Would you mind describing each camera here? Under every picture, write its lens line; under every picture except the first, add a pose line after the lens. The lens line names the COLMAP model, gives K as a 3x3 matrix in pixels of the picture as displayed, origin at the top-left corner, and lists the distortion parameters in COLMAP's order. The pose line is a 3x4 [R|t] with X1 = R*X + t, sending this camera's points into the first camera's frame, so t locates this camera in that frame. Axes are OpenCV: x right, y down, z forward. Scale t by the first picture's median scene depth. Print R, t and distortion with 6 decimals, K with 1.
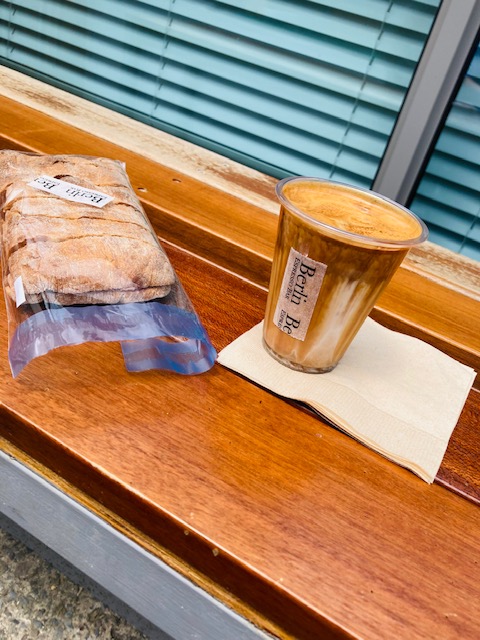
lens RADIAL K [[534.3, 0, 240.0], [0, 534.3, 320.0], [0, 0, 1]] dist [-0.000251, -0.009208]
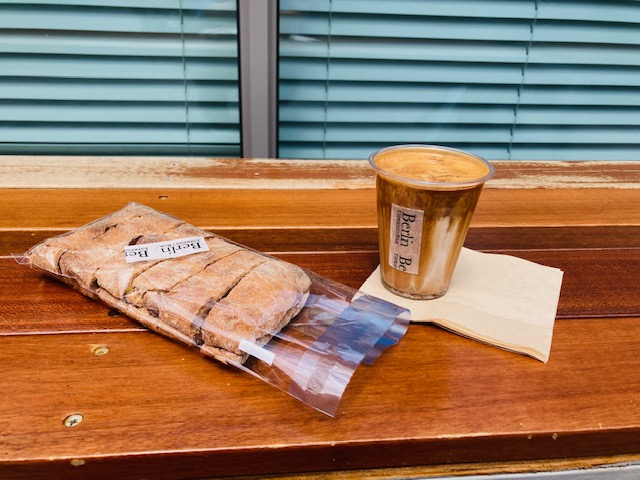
lens RADIAL K [[534.3, 0, 318.2], [0, 534.3, 236.7], [0, 0, 1]] dist [-0.000251, -0.009208]
pose [[0.811763, -0.425884, 0.399578, -0.581149], [0.436539, 0.897018, 0.069221, -0.252214], [-0.387909, 0.118240, 0.914082, -0.041104]]
